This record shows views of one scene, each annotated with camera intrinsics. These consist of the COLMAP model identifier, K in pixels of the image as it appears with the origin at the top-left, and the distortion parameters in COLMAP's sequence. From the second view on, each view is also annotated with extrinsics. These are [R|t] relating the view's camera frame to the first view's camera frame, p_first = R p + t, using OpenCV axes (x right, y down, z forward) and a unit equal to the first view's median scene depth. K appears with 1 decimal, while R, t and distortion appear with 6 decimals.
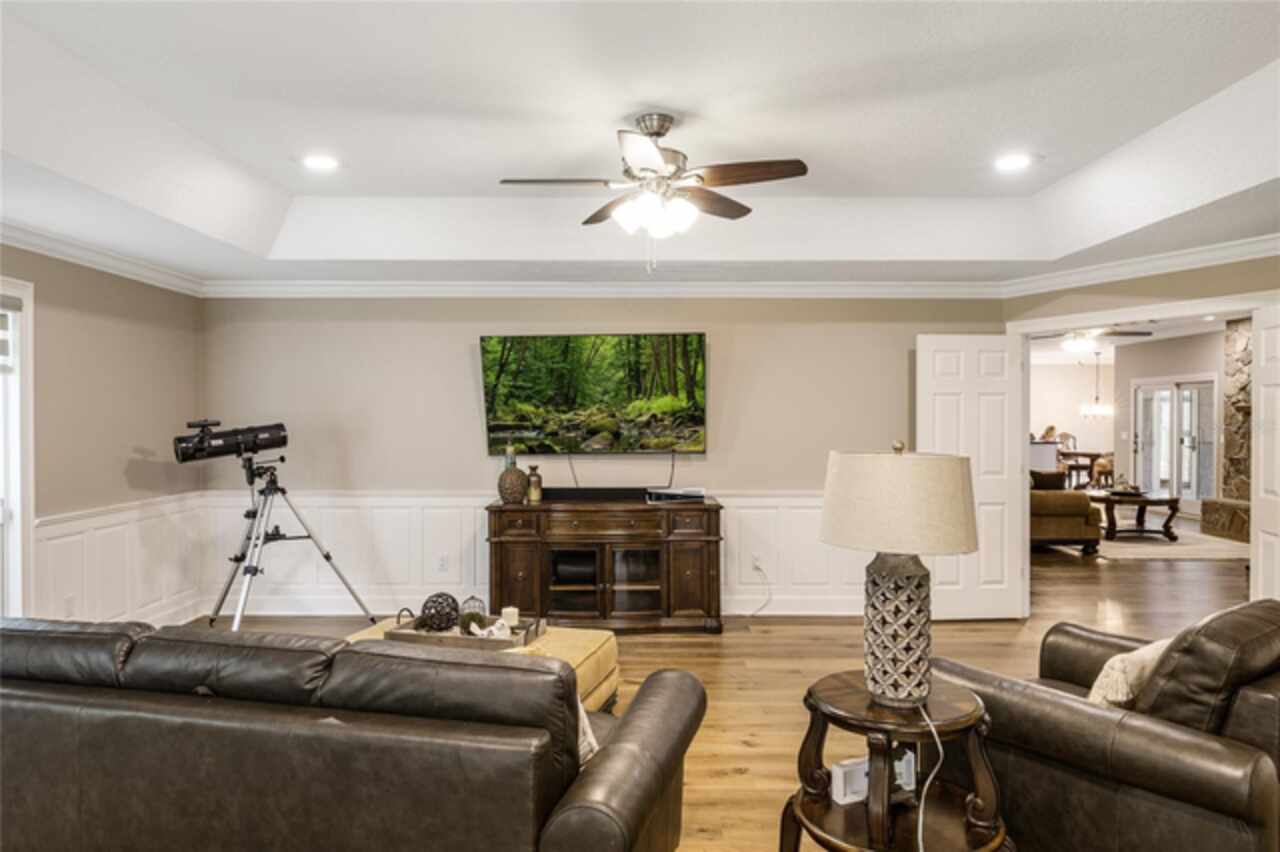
lens RADIAL K [[799.2, 0, 637.6], [0, 799.2, 414.8], [0, 0, 1]] dist [0.037954, 0.000960]
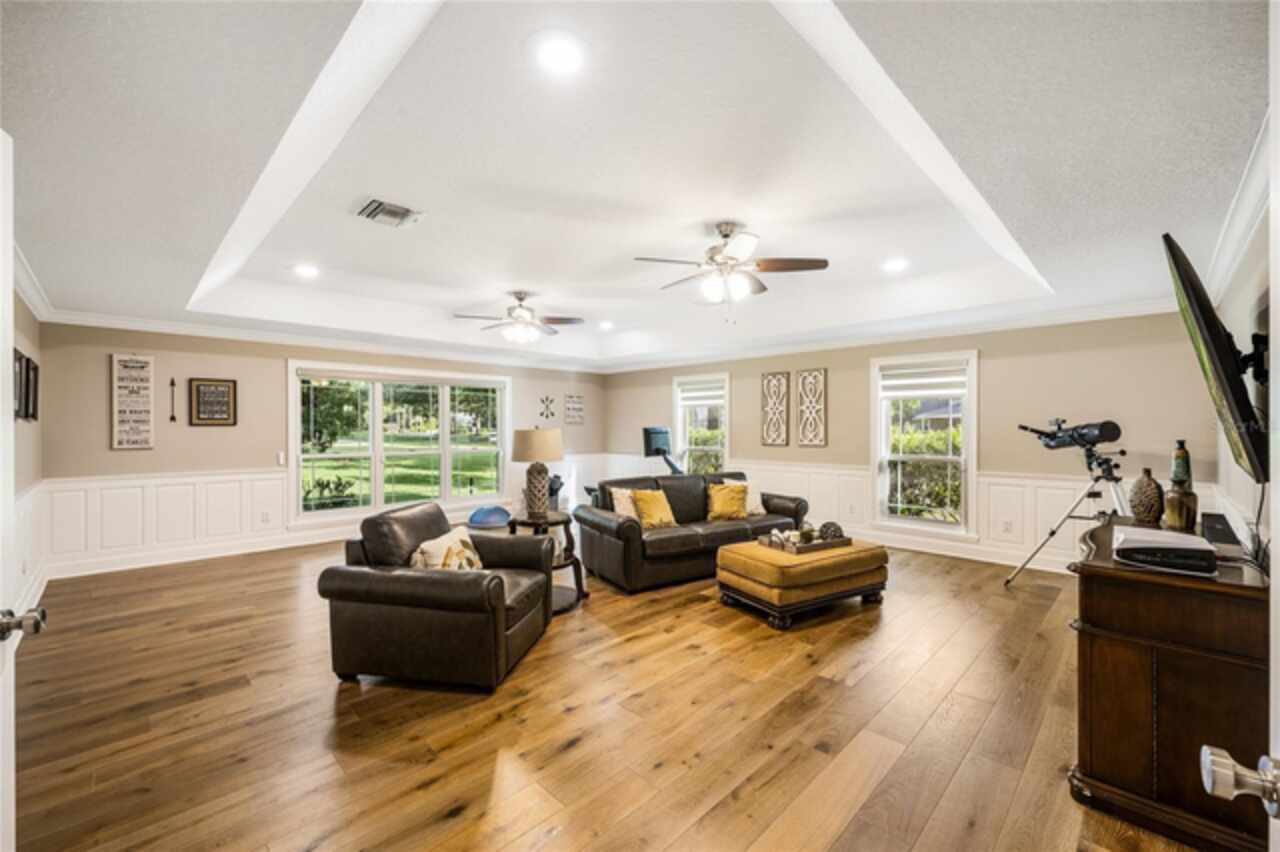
lens RADIAL K [[522.2, 0, 636.4], [0, 522.2, 424.9], [0, 0, 1]] dist [0.003327, 0.000185]
pose [[-0.713418, 0.000138, -0.700739, 0.585962], [0.005778, 0.999967, -0.005687, 0.016965], [0.700715, -0.008106, -0.713395, 1.091365]]
